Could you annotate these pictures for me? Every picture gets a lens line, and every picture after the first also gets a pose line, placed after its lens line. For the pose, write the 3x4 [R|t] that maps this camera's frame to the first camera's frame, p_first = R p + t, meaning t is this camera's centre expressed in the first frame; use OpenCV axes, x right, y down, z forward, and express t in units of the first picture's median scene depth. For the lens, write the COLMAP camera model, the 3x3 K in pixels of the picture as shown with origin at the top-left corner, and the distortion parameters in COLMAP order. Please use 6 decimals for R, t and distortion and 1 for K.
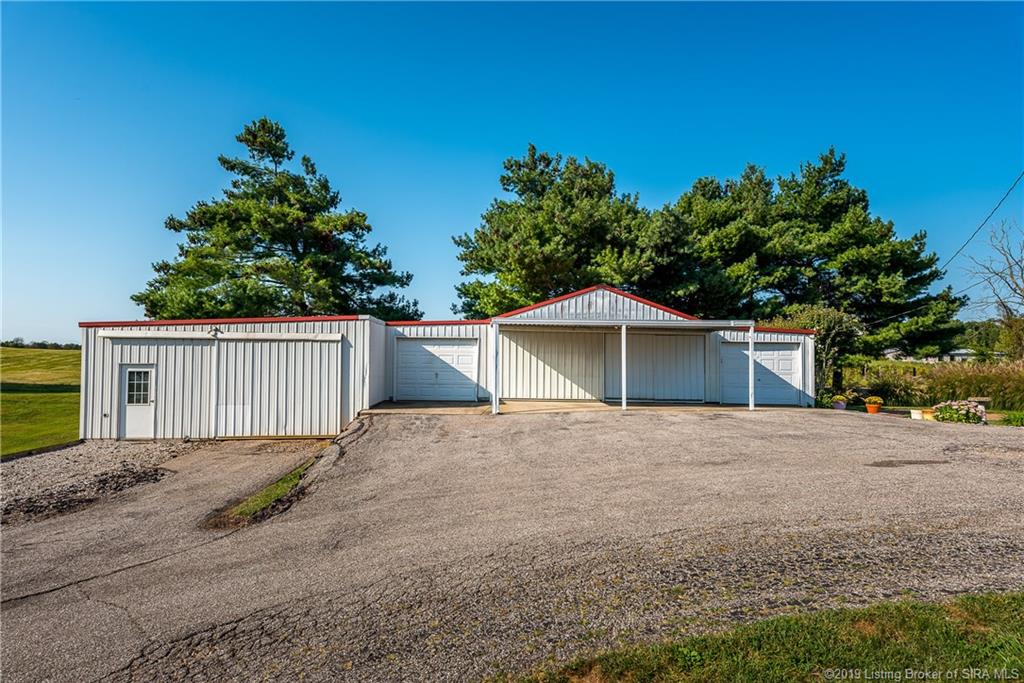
lens RADIAL K [[572.1, 0, 509.5], [0, 572.1, 345.2], [0, 0, 1]] dist [0.000531, 0.000160]
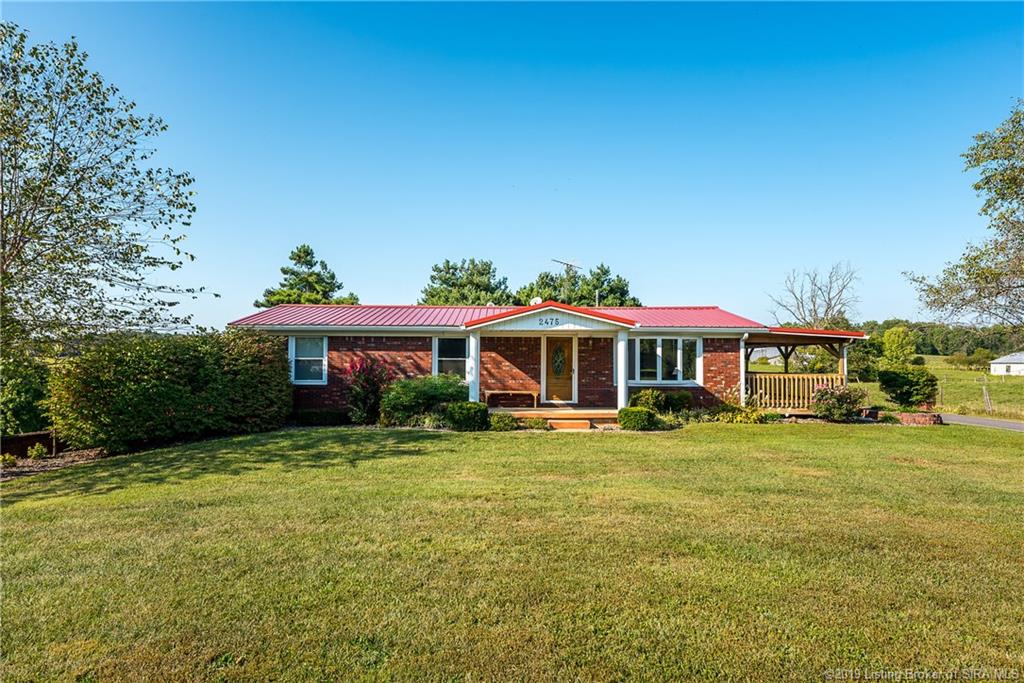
lens RADIAL K [[618.9, 0, 512.1], [0, 618.9, 343.1], [0, 0, 1]] dist [0.003540, 0.000241]
pose [[0.997044, -0.002618, 0.076787, 0.151961], [0.002911, 0.999989, -0.003708, -0.105998], [-0.076777, 0.003921, 0.997041, -1.673254]]
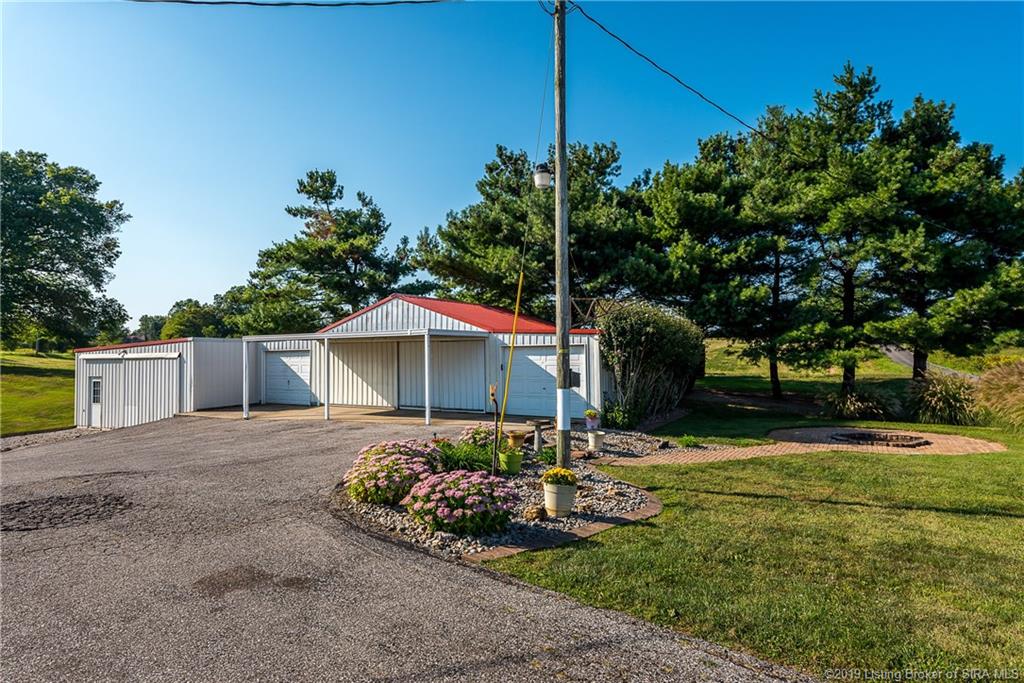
lens RADIAL K [[572.6, 0, 513.2], [0, 572.6, 338.1], [0, 0, 1]] dist [0.001304, -0.000343]
pose [[0.856940, -0.036386, -0.514130, 0.876879], [0.038774, 0.999229, -0.006089, -0.013310], [0.513956, -0.014717, 0.857690, 0.235129]]
